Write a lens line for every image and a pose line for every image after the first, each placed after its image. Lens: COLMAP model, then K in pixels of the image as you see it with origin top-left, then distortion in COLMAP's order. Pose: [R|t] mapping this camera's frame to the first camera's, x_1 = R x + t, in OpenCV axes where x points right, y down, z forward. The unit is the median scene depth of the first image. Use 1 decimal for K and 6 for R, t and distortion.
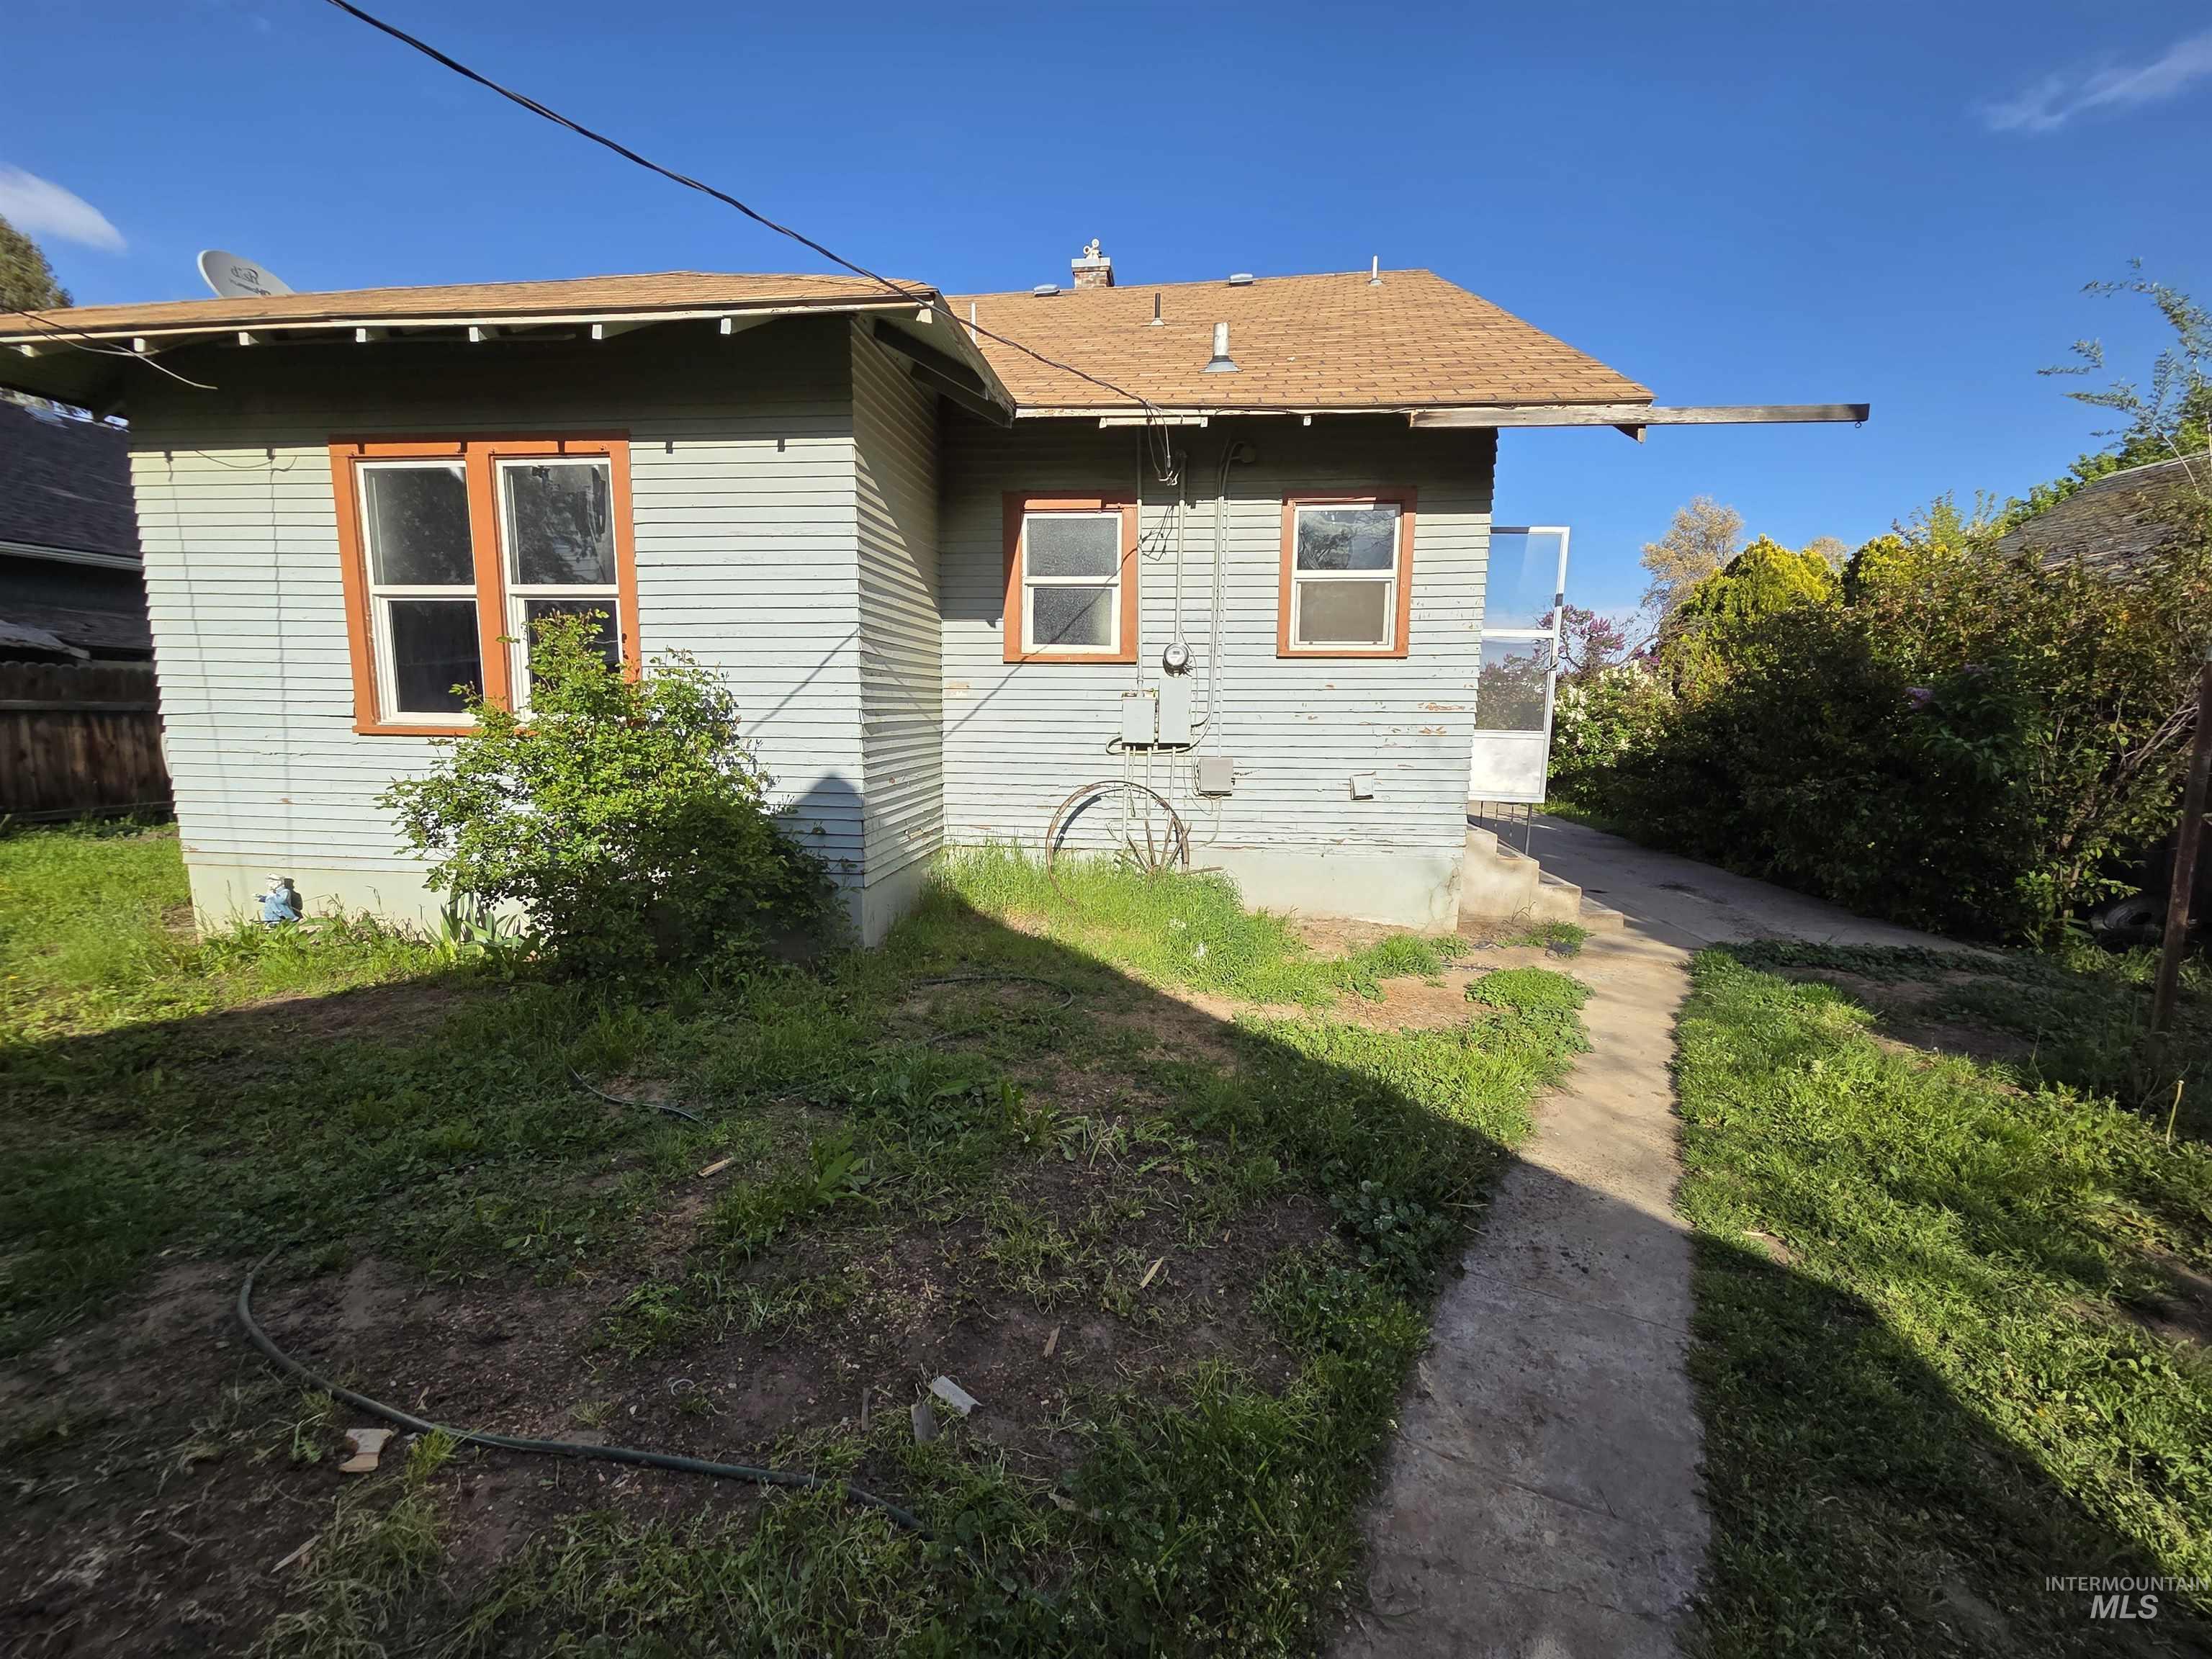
lens RADIAL K [[890.7, 0, 1108.2], [0, 890.7, 830.1], [0, 0, 1]] dist [0.003617, -0.000186]
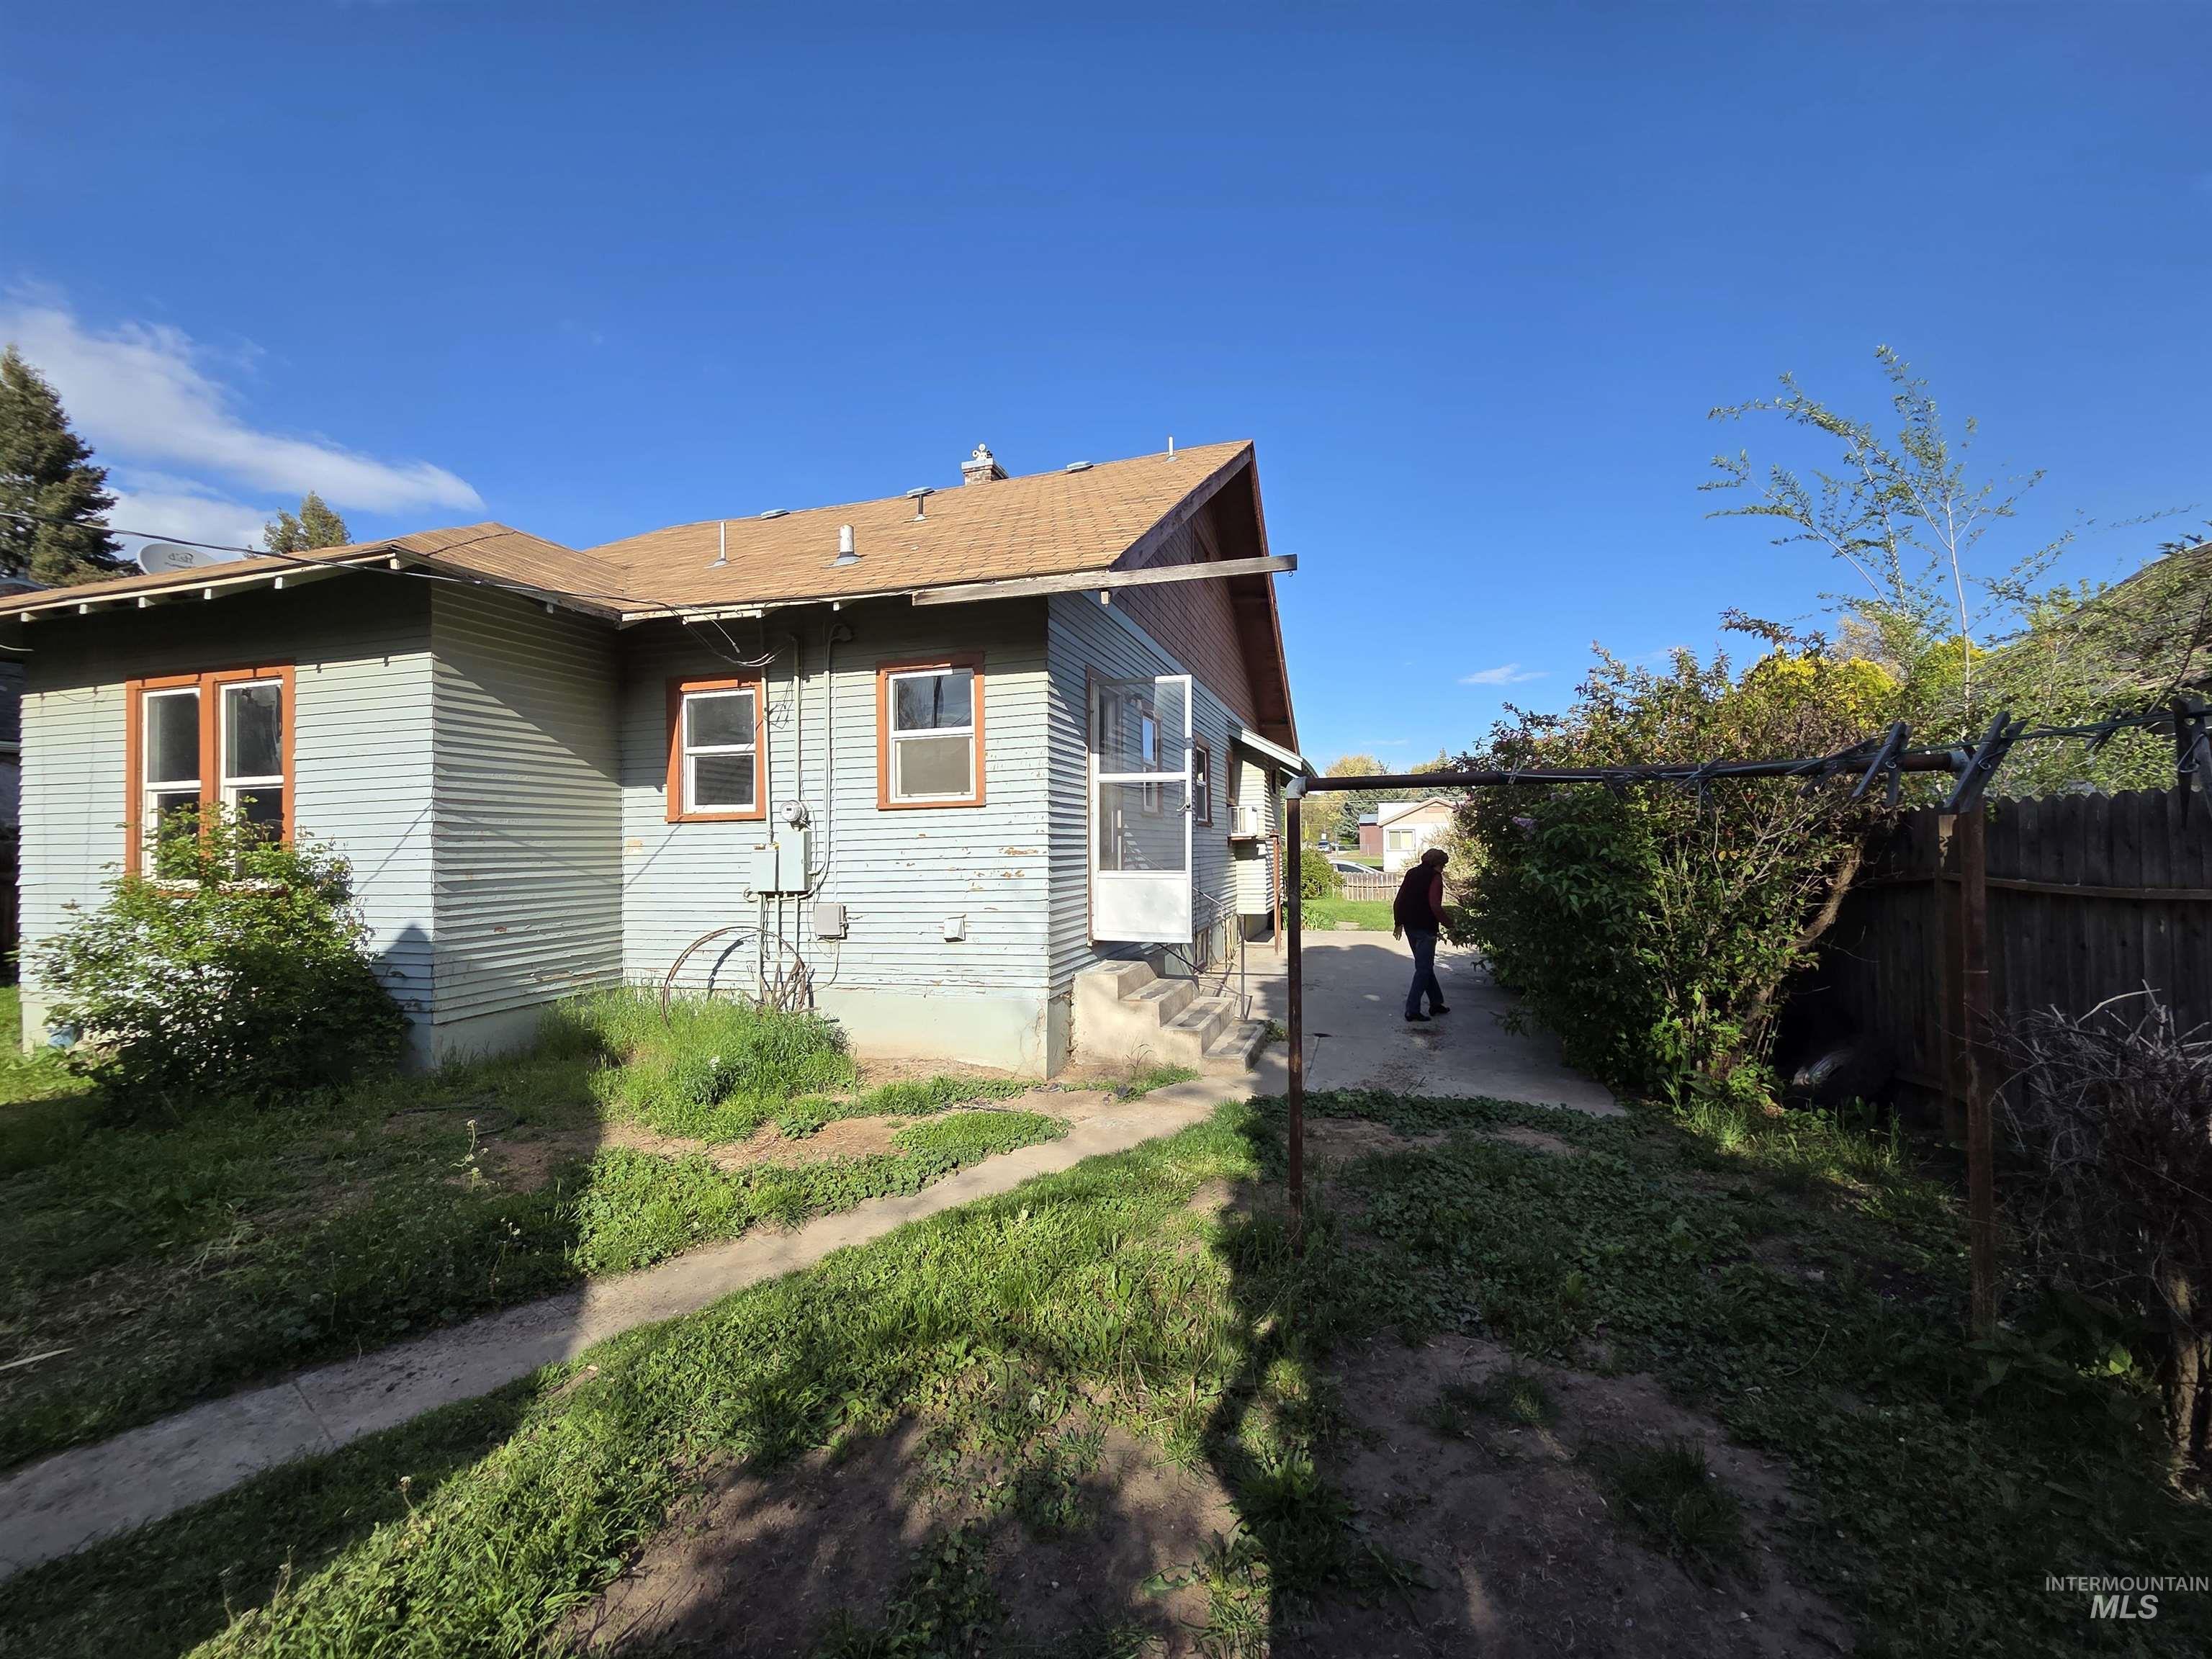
lens RADIAL K [[890.7, 0, 1110.0], [0, 890.7, 831.1], [0, 0, 1]] dist [0.003617, -0.000186]
pose [[0.983676, -0.031438, -0.177181, 0.675097], [0.003834, 0.988058, -0.154032, -0.000654], [0.179908, 0.150838, 0.972050, 0.002847]]
